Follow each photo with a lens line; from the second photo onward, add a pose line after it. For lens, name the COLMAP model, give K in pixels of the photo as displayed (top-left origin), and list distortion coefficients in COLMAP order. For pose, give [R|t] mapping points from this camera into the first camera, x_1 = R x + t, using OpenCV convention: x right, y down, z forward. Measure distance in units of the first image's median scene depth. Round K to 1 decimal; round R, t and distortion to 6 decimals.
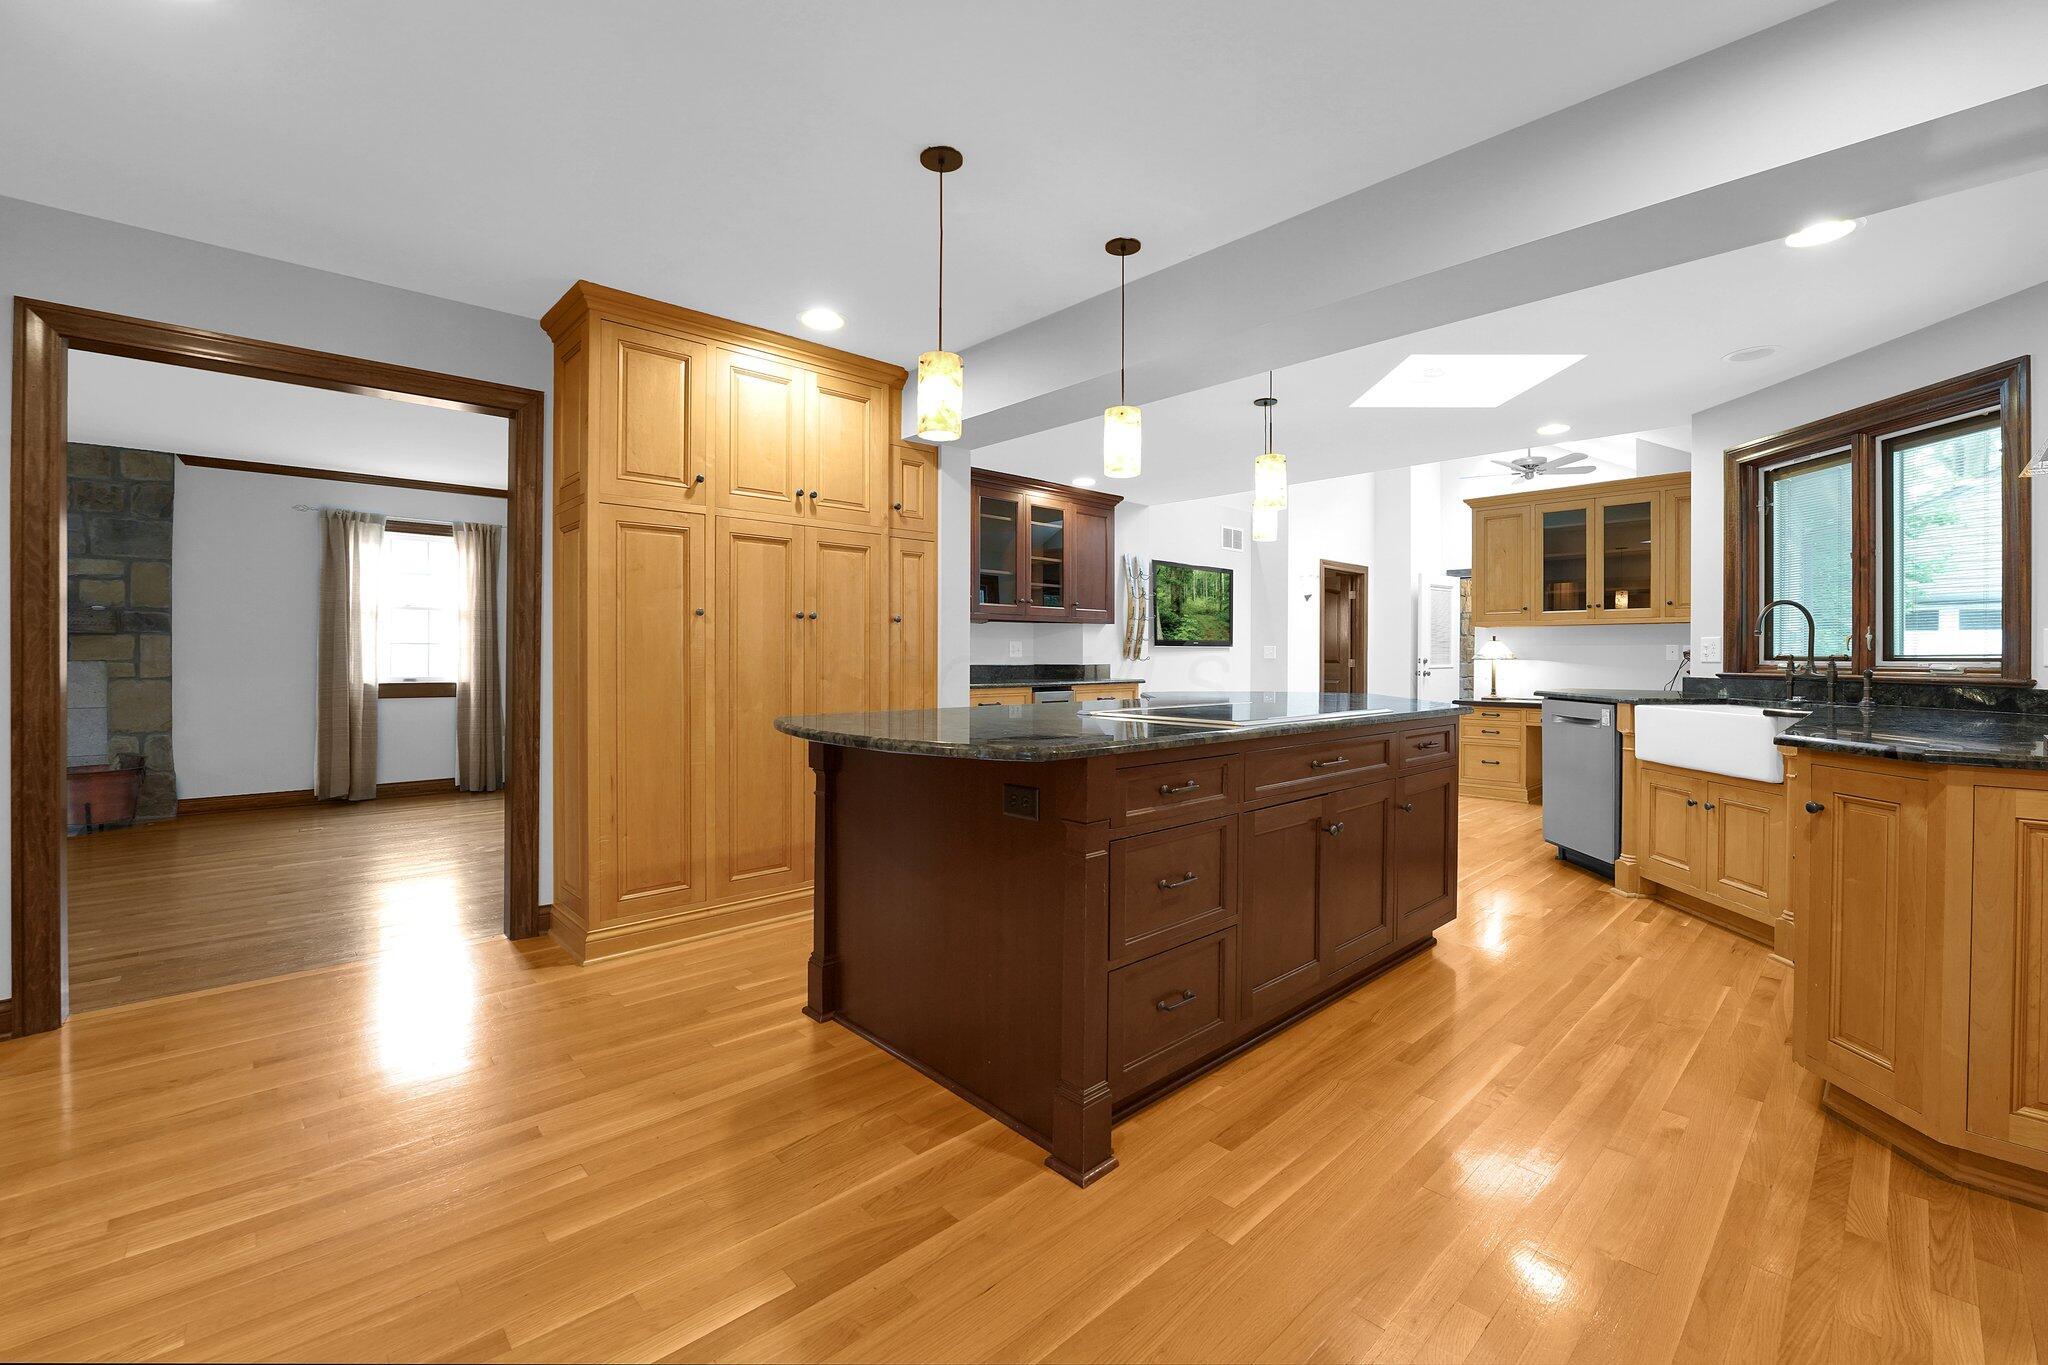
lens RADIAL K [[841.9, 0, 1027.9], [0, 841.9, 646.5], [0, 0, 1]] dist [-0.000169, -0.000031]
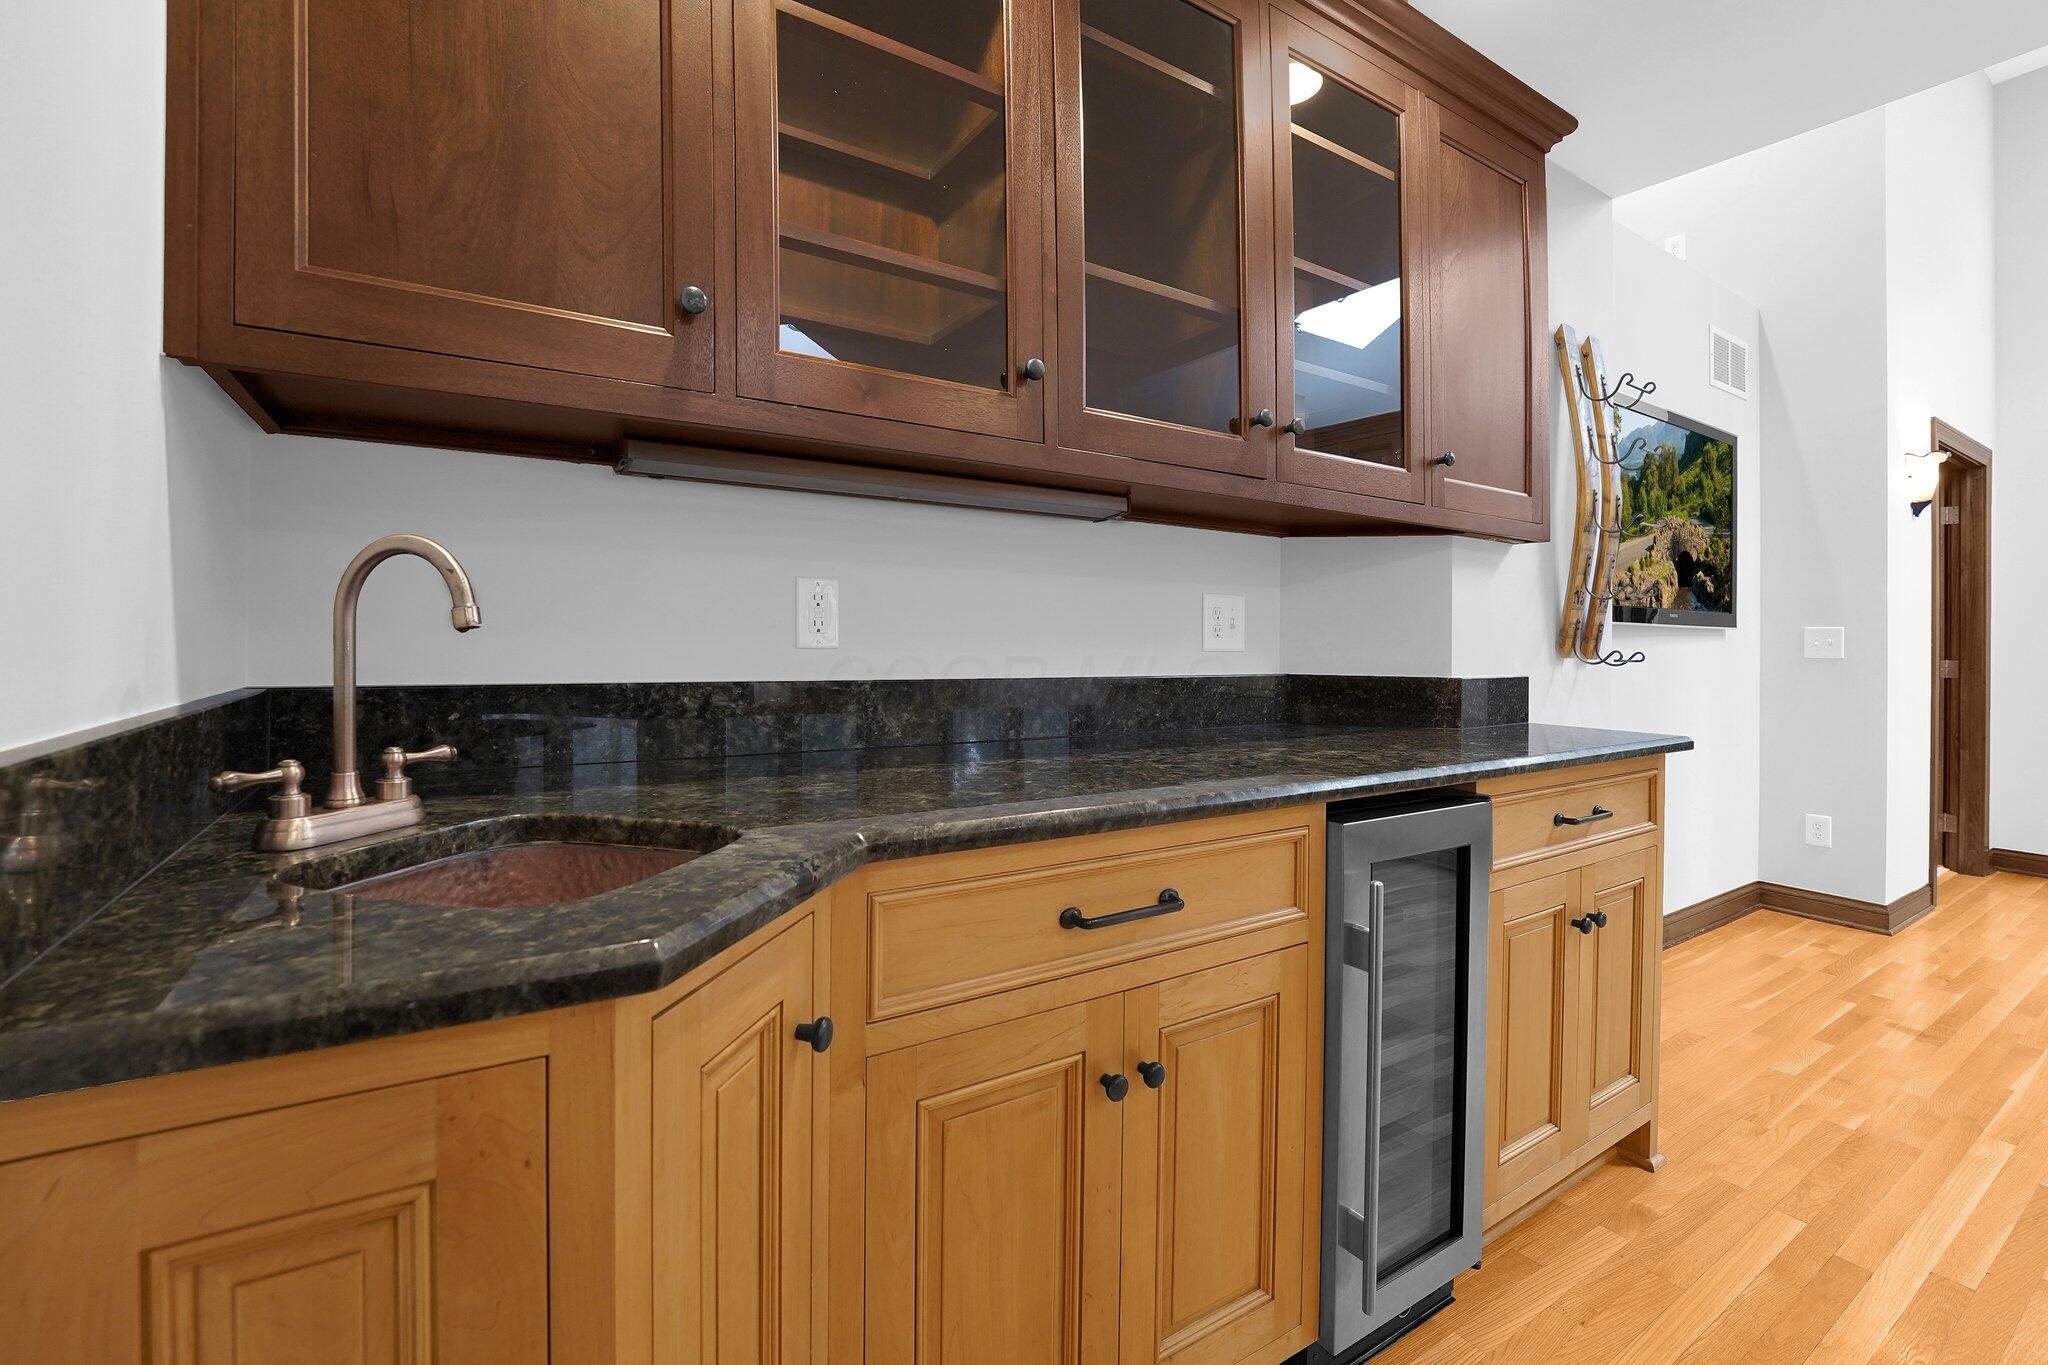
lens RADIAL K [[863.2, 0, 1024.0], [0, 863.2, 682.5], [0, 0, 1]] dist [0.000912, 0.000264]
pose [[0.986242, 0.015525, -0.164578, -0.053332], [-0.006255, 0.998372, 0.056697, 0.012254], [0.165190, -0.054888, 0.984733, 1.252817]]
